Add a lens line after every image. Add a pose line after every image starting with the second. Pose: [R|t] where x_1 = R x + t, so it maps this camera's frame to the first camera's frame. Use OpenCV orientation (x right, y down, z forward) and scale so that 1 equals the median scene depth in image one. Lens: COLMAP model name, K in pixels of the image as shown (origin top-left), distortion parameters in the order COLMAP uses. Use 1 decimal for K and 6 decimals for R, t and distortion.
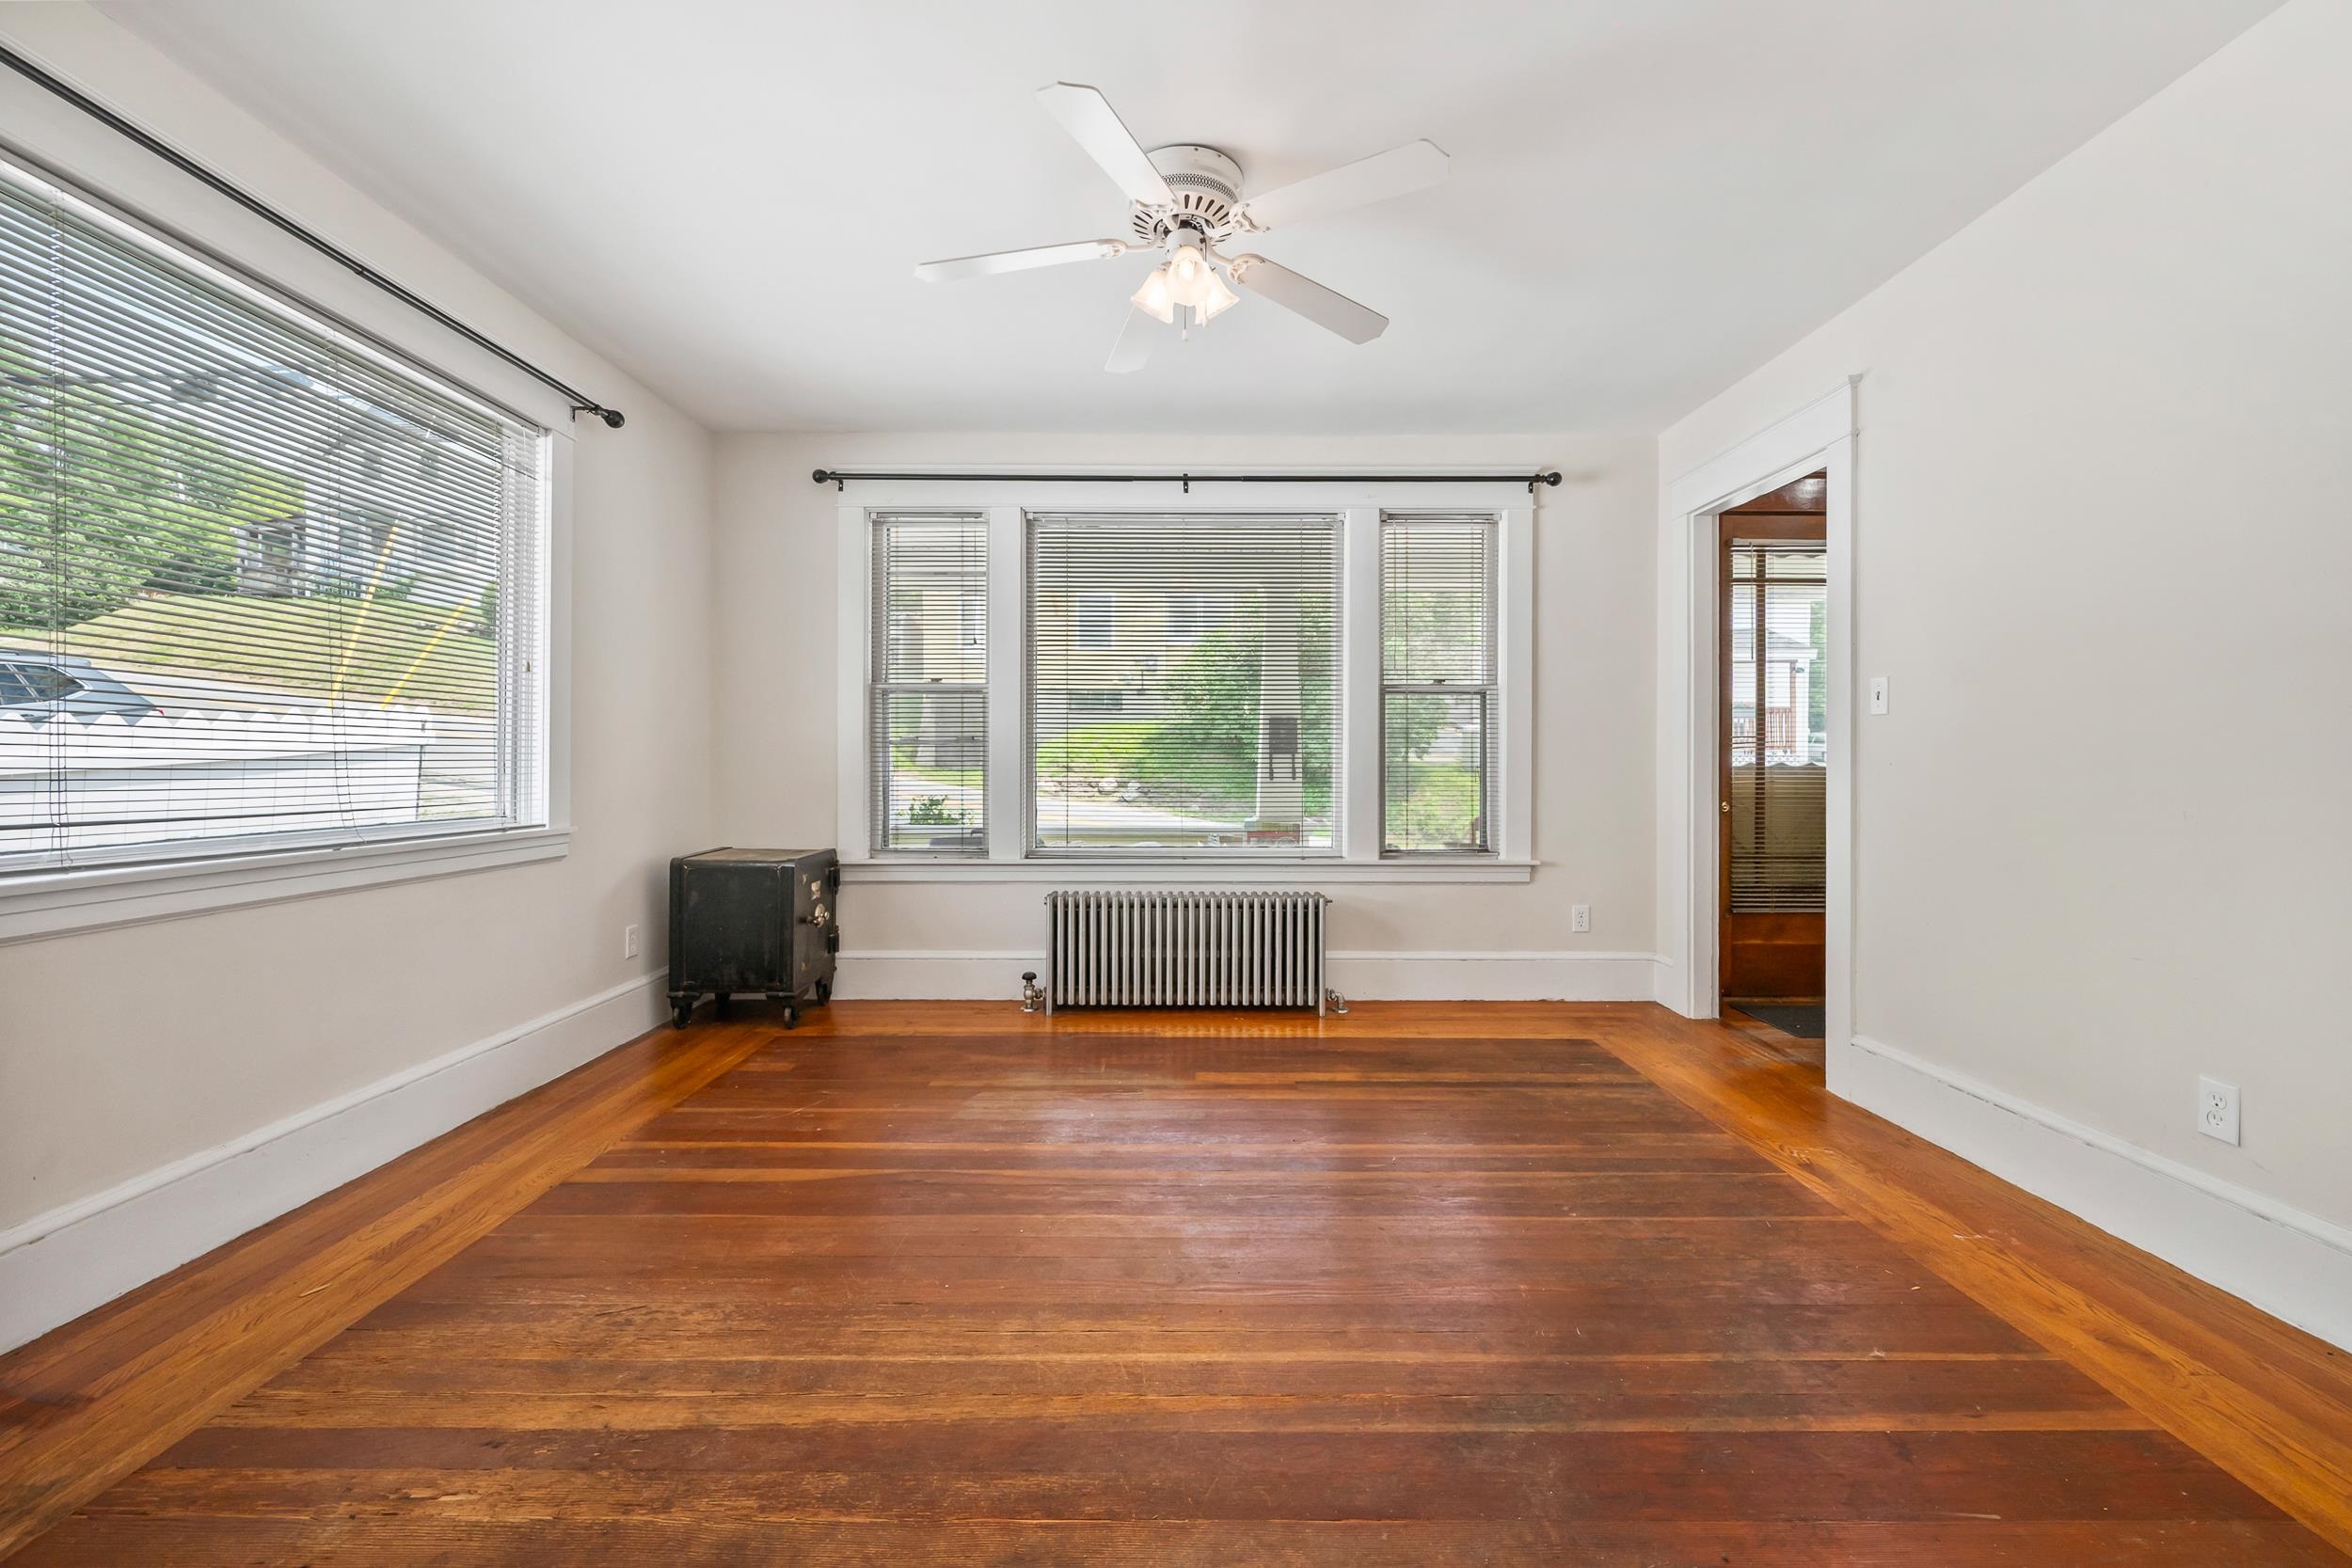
lens RADIAL K [[934.9, 0, 1186.3], [0, 934.9, 754.9], [0, 0, 1]] dist [0.001033, -0.000159]
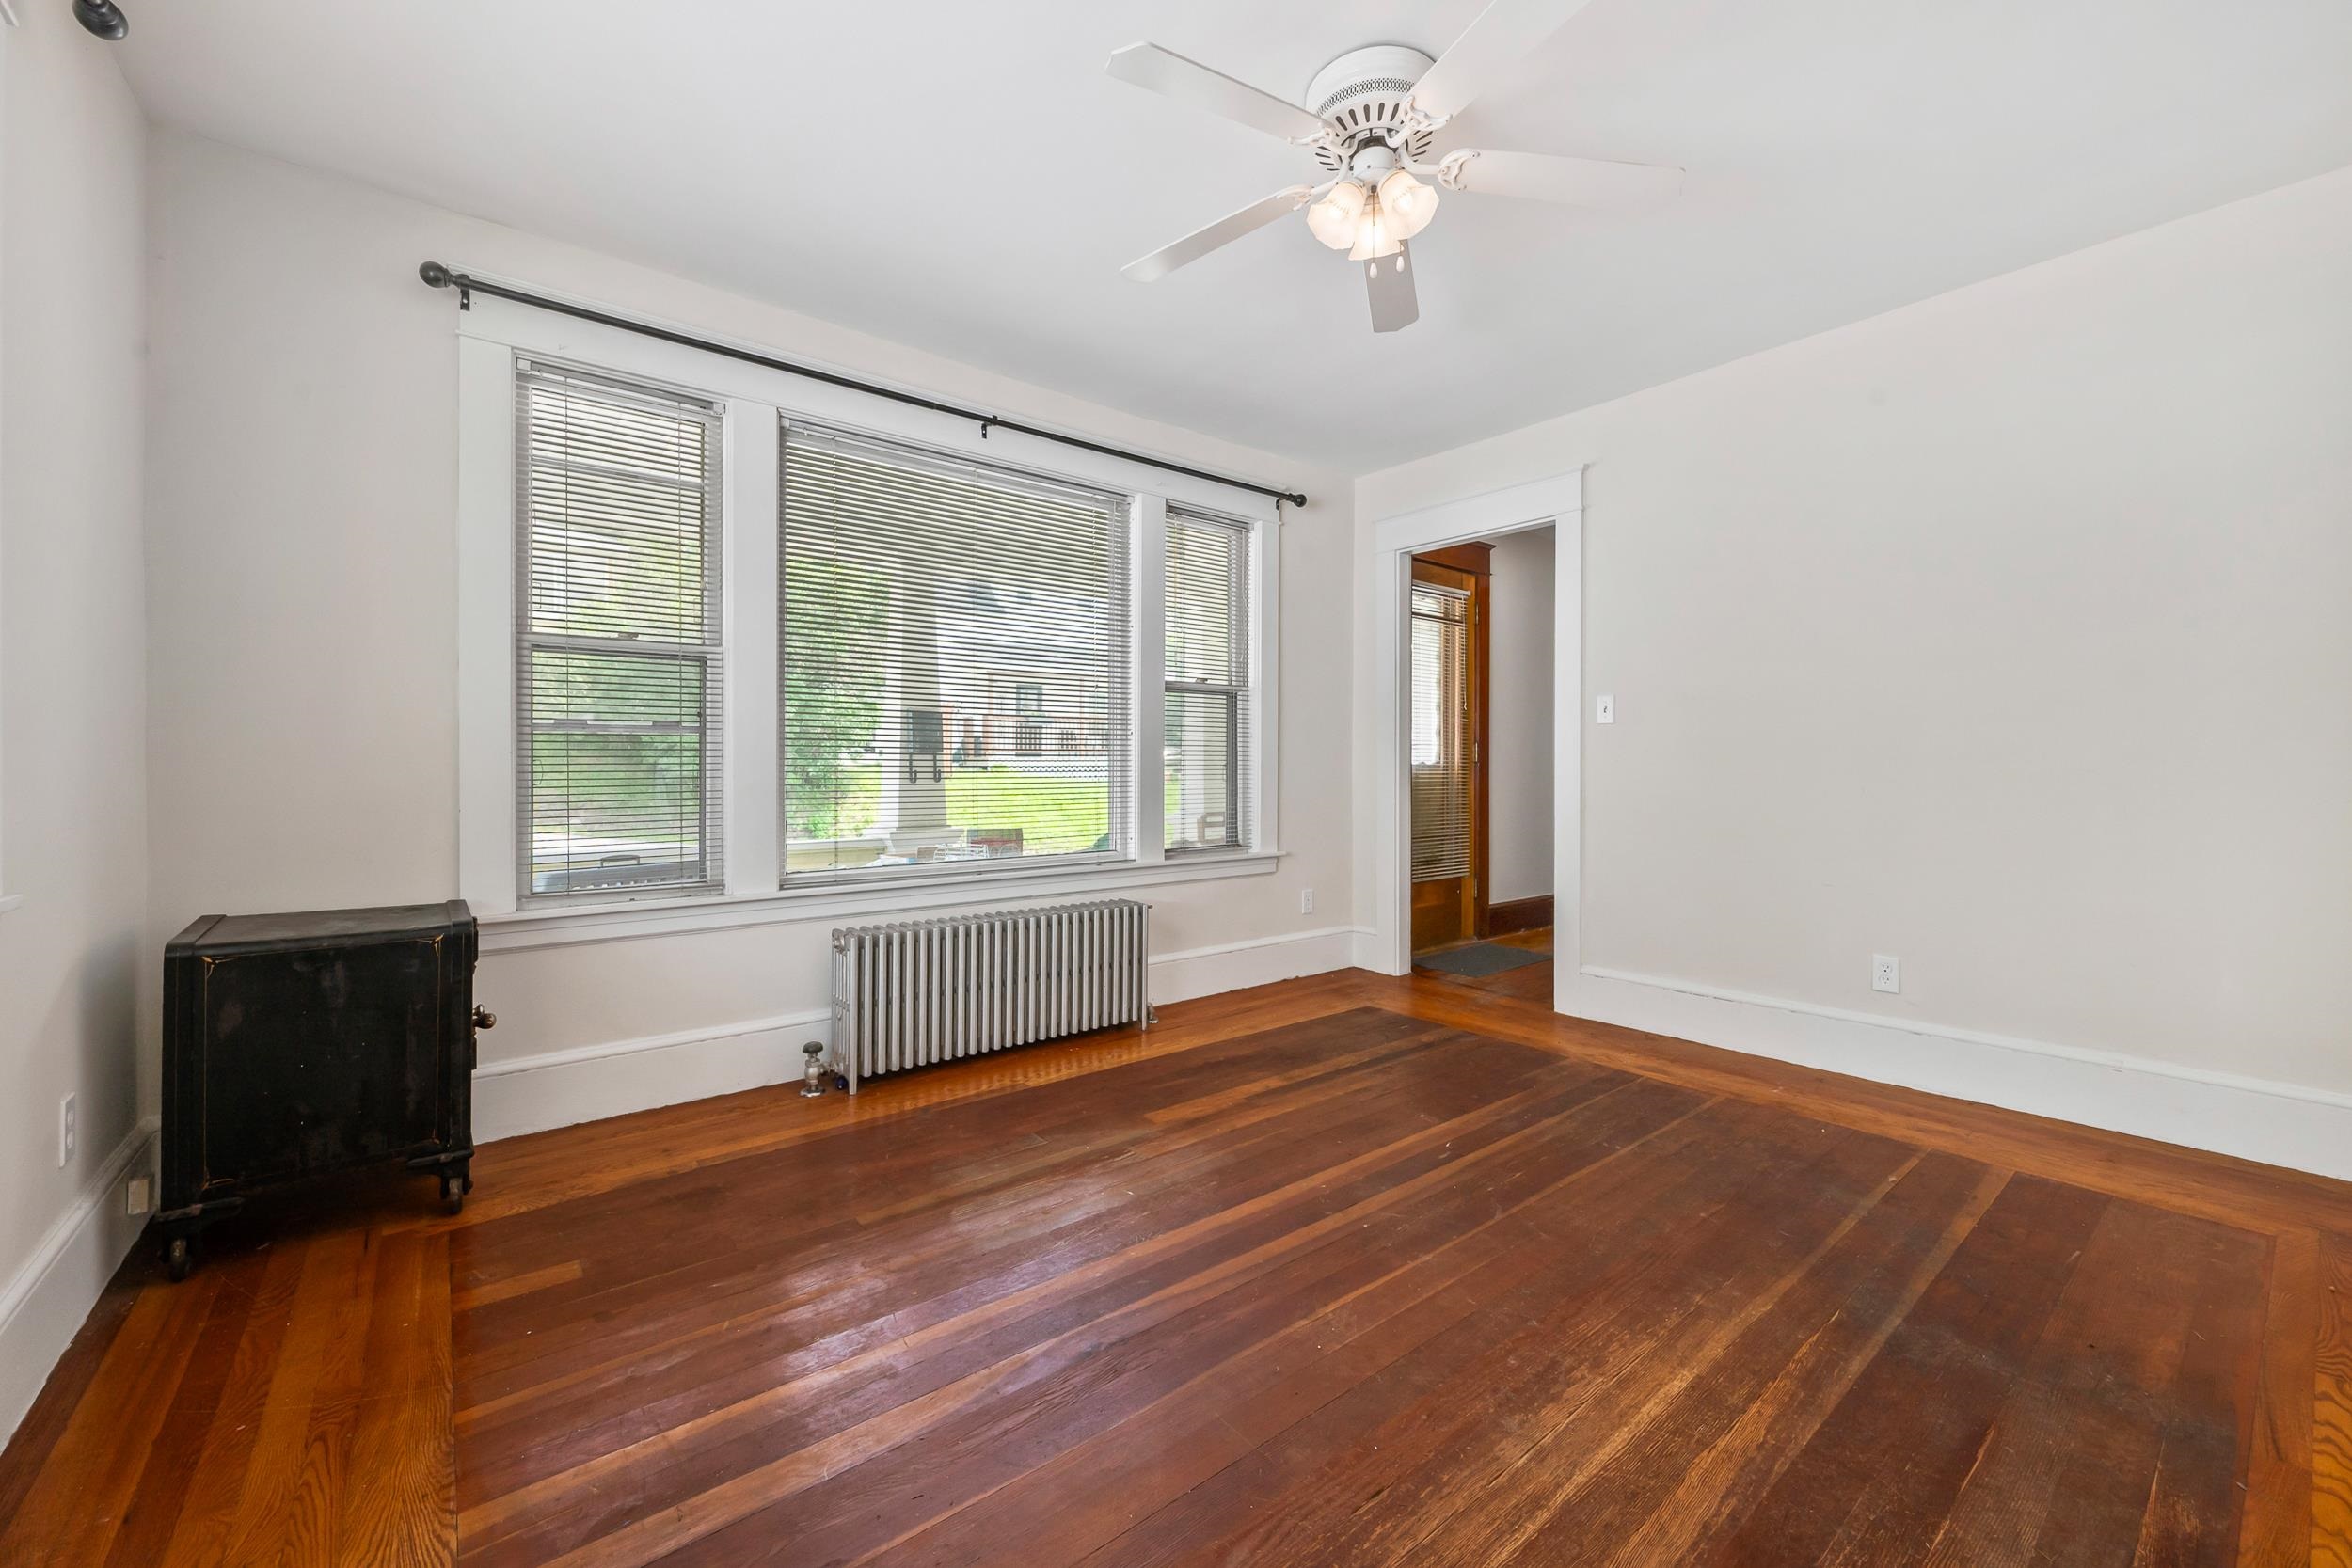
lens RADIAL K [[927.5, 0, 1182.3], [0, 927.5, 767.8], [0, 0, 1]] dist [-0.000121, 0.000306]
pose [[0.780433, -0.001923, 0.625237, -0.405992], [-0.003481, 0.999966, 0.007421, 0.009198], [-0.625230, -0.007969, 0.780400, 0.252168]]
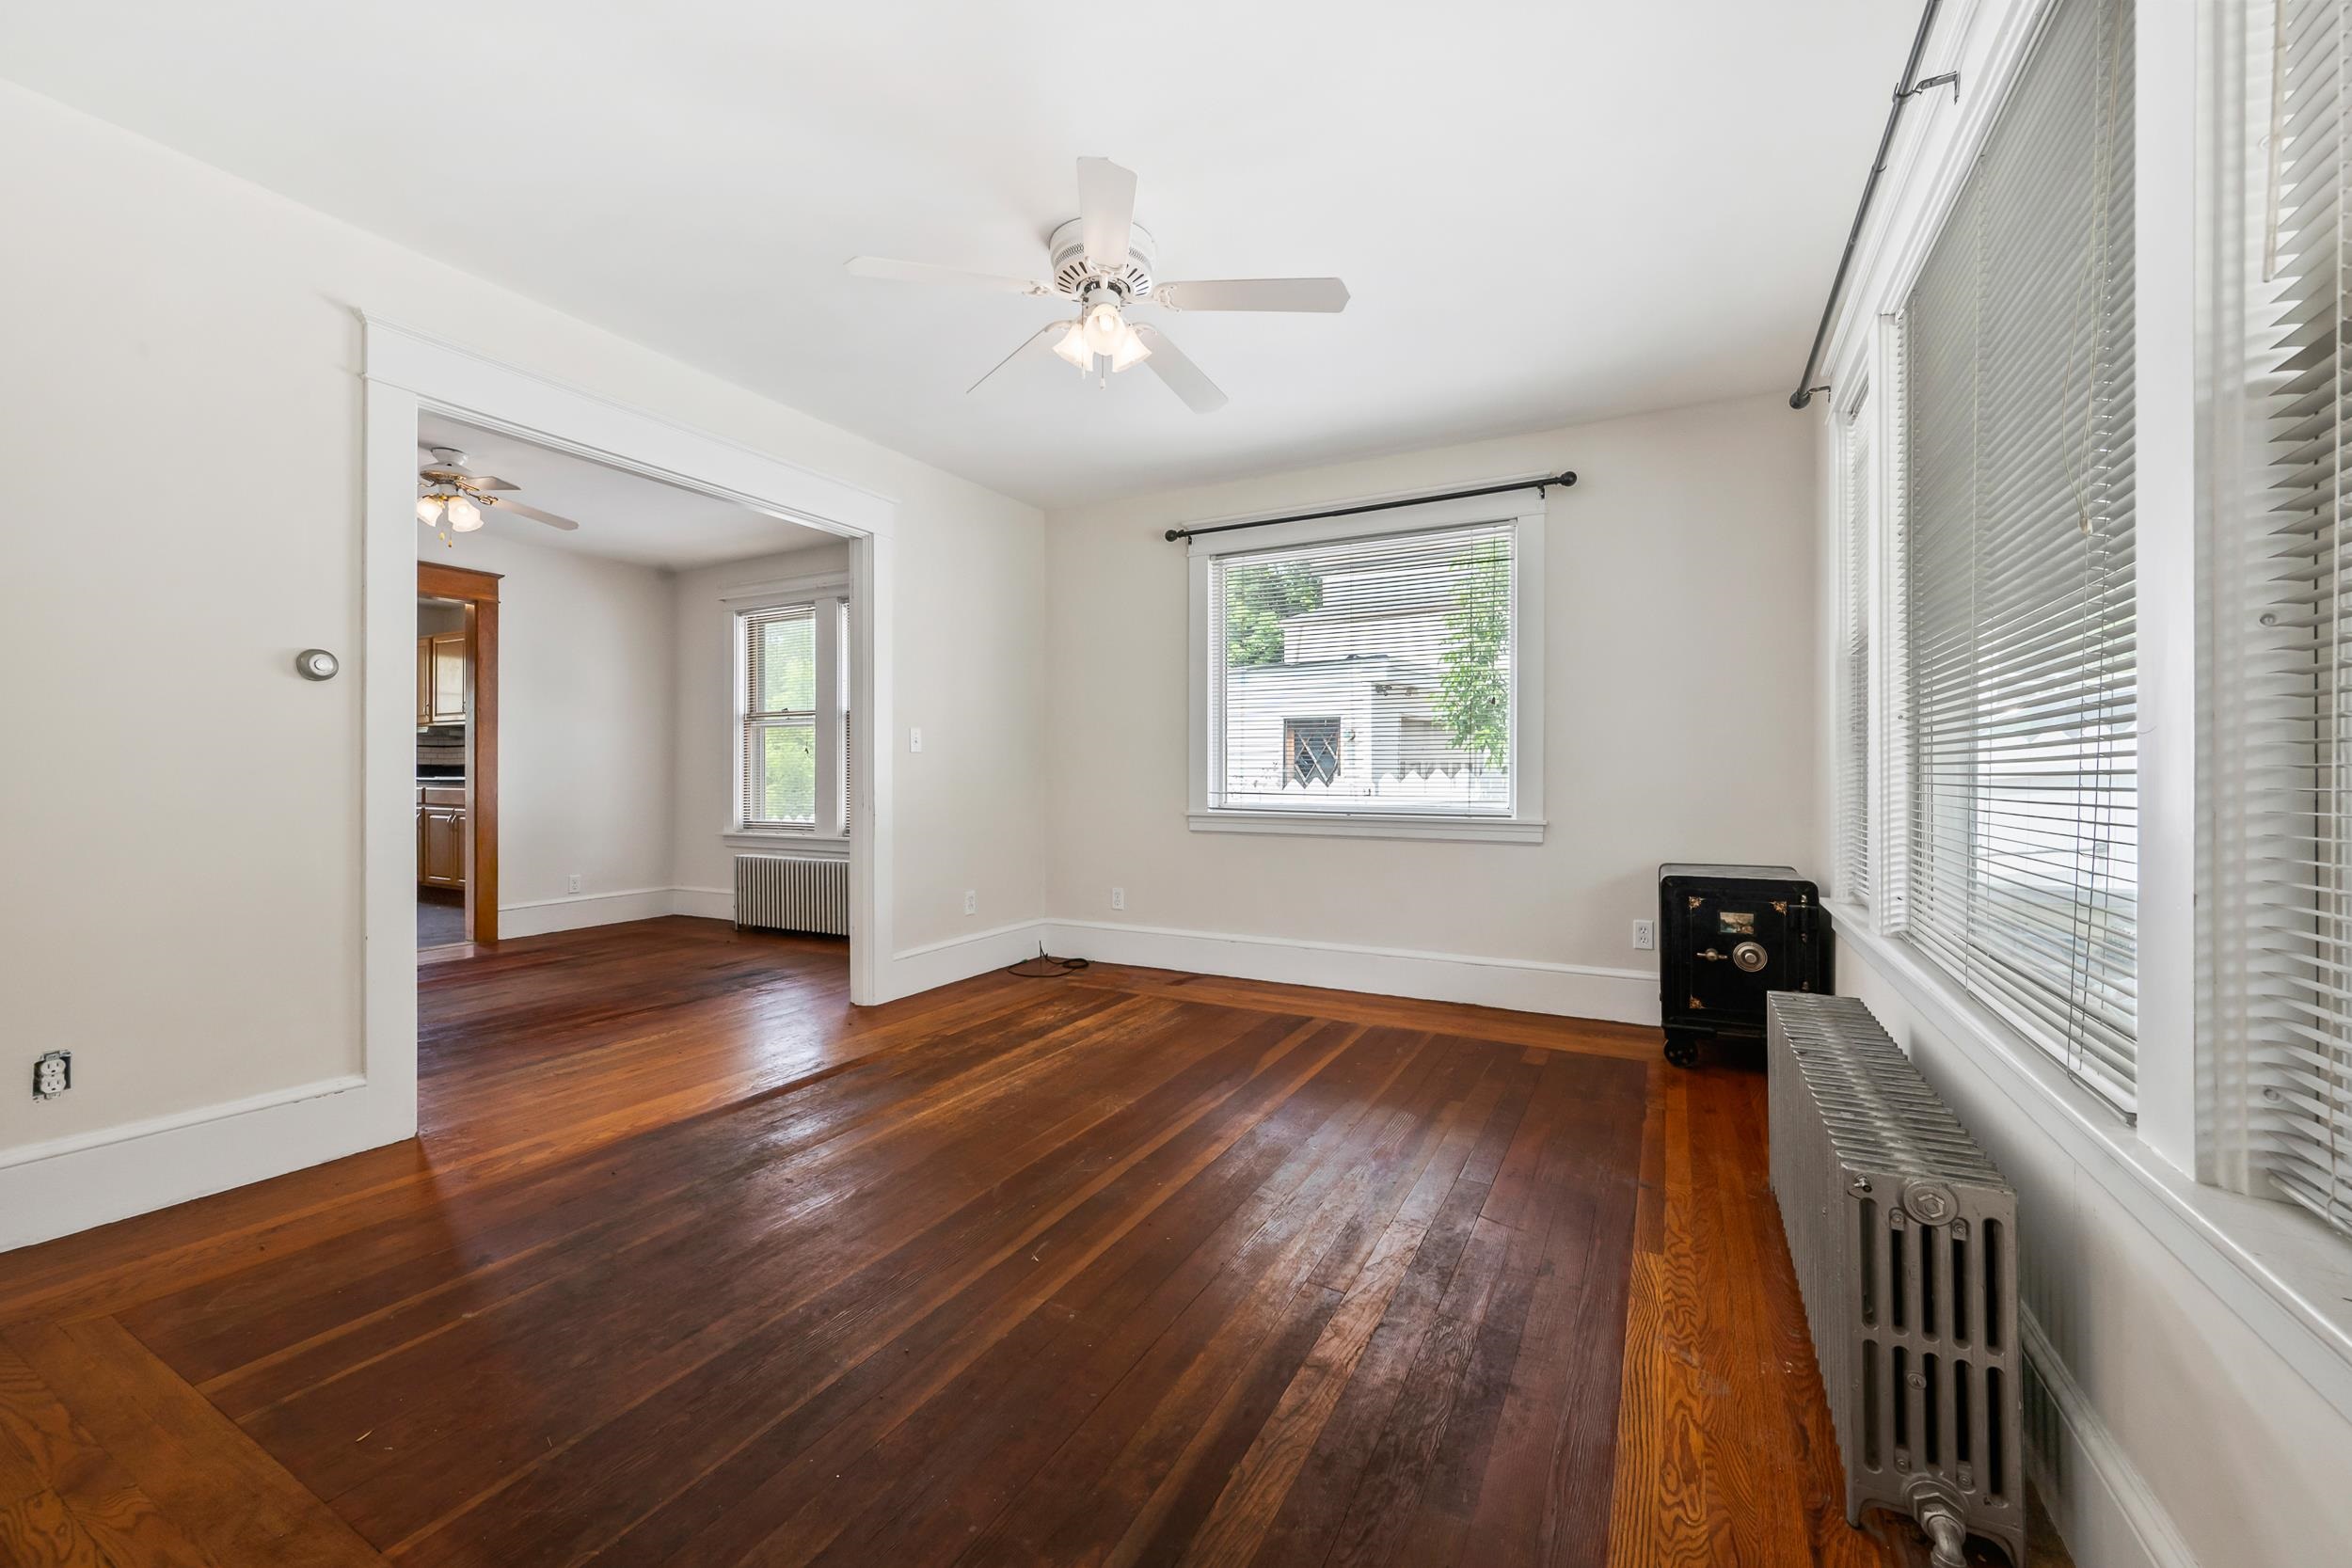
lens RADIAL K [[927.5, 0, 1182.3], [0, 927.5, 767.8], [0, 0, 1]] dist [-0.000121, 0.000306]
pose [[-0.475449, -0.007550, -0.879711, 0.550537], [0.003916, 0.999935, -0.010698, 0.014564], [0.879734, -0.008531, -0.475389, 0.950769]]
